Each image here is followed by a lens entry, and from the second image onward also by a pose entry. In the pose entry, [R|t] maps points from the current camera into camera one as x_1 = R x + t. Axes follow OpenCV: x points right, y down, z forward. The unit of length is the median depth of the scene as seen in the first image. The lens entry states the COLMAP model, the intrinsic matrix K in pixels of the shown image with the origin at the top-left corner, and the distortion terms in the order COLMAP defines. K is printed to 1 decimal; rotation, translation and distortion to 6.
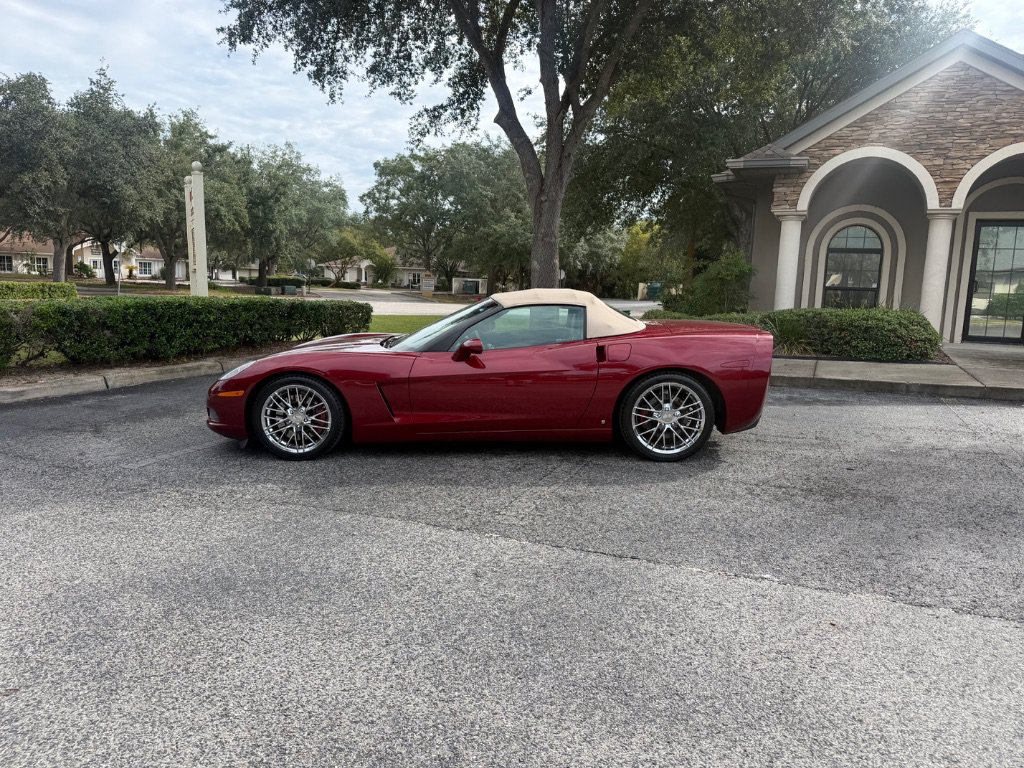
lens RADIAL K [[721.9, 0, 513.3], [0, 721.9, 382.0], [0, 0, 1]] dist [0.049712, -0.073091]
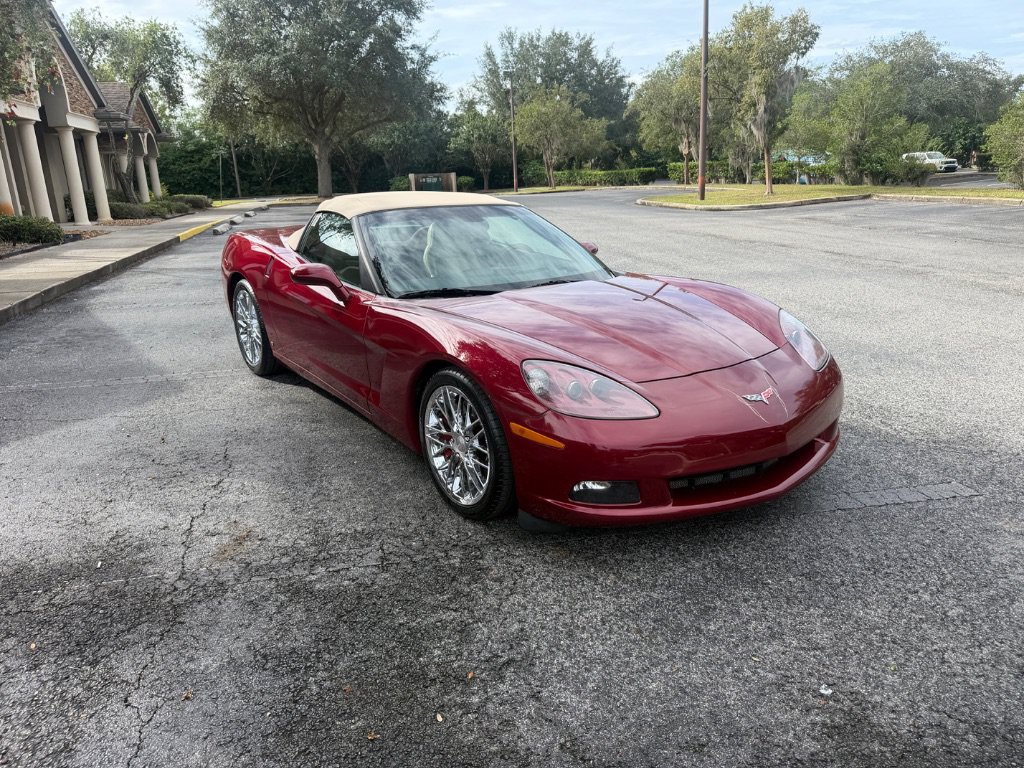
lens RADIAL K [[714.7, 0, 509.1], [0, 714.7, 380.8], [0, 0, 1]] dist [0.046161, -0.061843]
pose [[-0.588584, -0.231160, 0.774683, -0.396225], [0.125705, 0.920426, 0.370155, -0.131531], [-0.798604, 0.315249, -0.512689, 0.840951]]
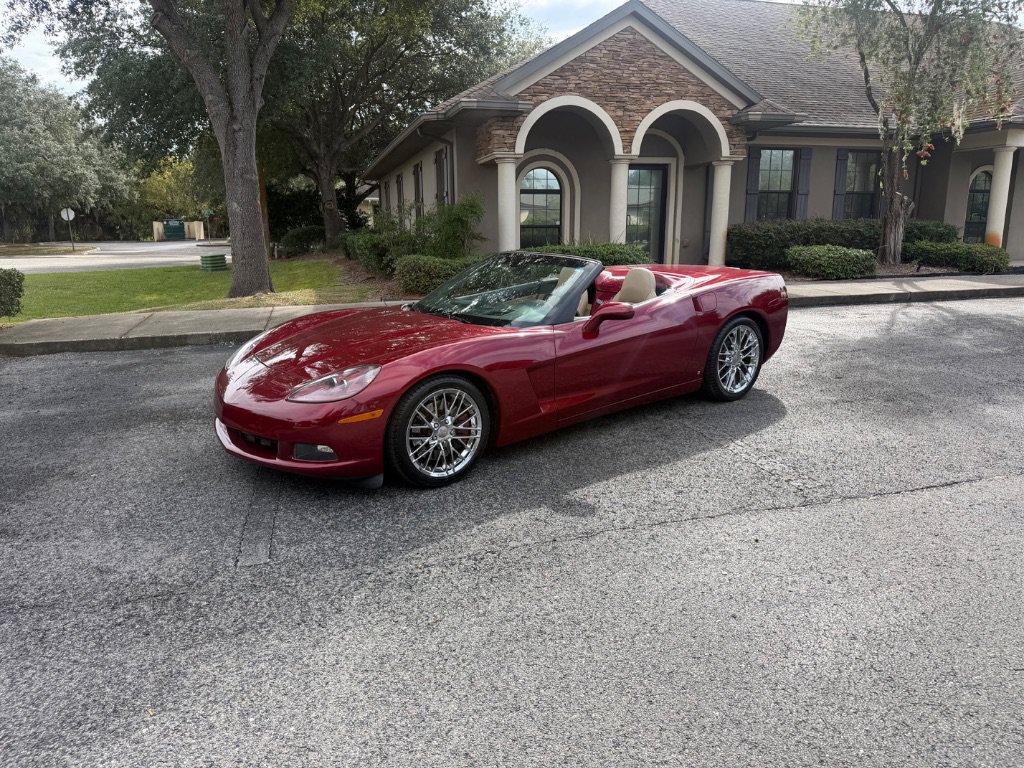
lens RADIAL K [[717.8, 0, 513.7], [0, 717.8, 382.4], [0, 0, 1]] dist [0.040869, -0.054645]
pose [[0.781510, -0.167104, 0.601097, -0.366935], [0.112844, 0.985433, 0.127235, -0.047518], [-0.613602, -0.031606, 0.788982, 0.193243]]
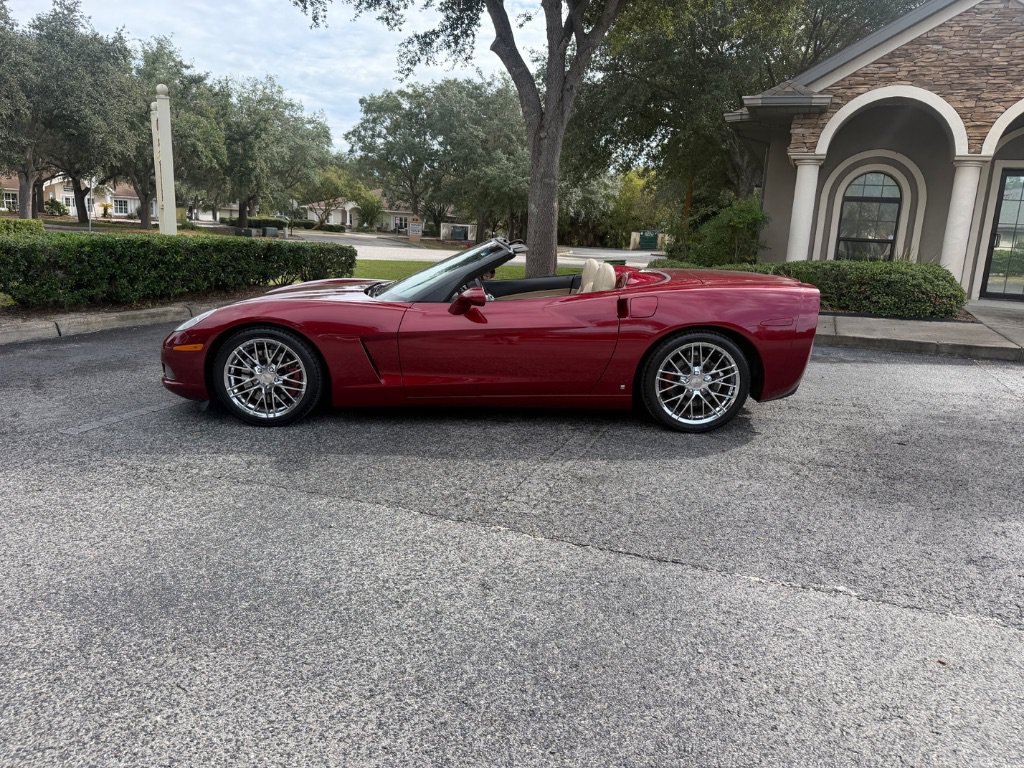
lens RADIAL K [[726.8, 0, 520.7], [0, 726.8, 379.7], [0, 0, 1]] dist [0.020687, -0.031022]
pose [[0.999513, 0.013402, 0.028168, -0.012183], [-0.015260, 0.997648, 0.066818, -0.005035], [-0.027206, -0.067216, 0.997367, 0.071816]]
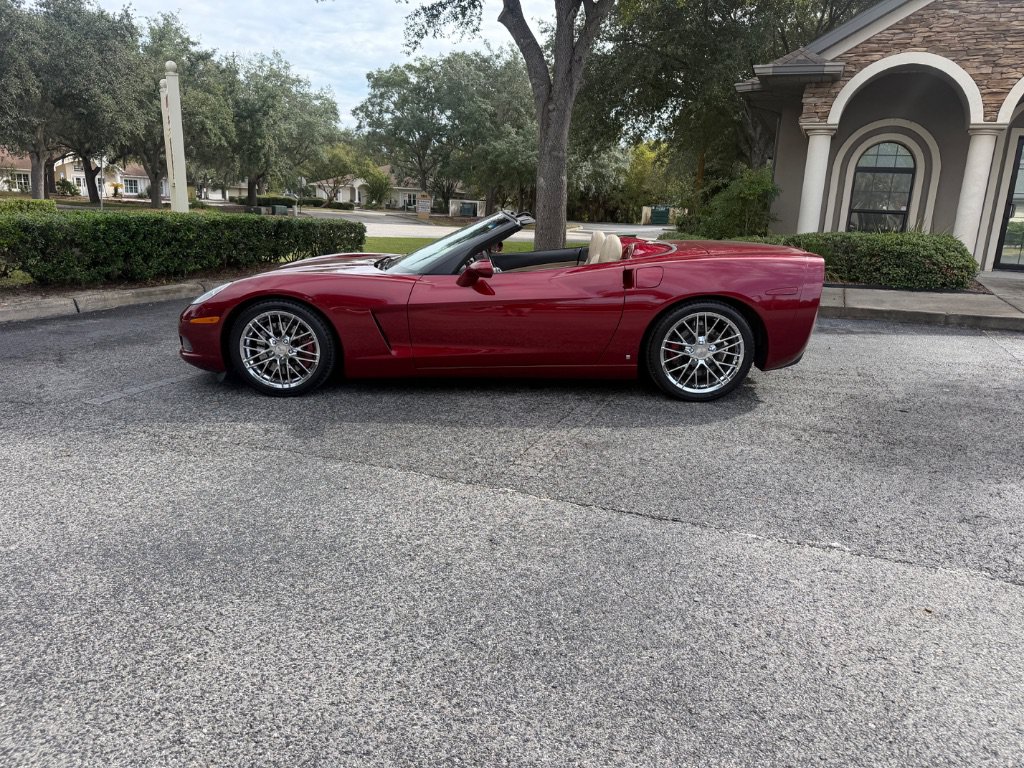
lens RADIAL K [[727.7, 0, 515.8], [0, 727.7, 385.9], [0, 0, 1]] dist [0.017600, -0.026826]
pose [[0.999940, 0.007950, 0.007487, -0.010312], [-0.008698, 0.994336, 0.105927, -0.000917], [-0.006602, -0.105986, 0.994346, 0.060774]]
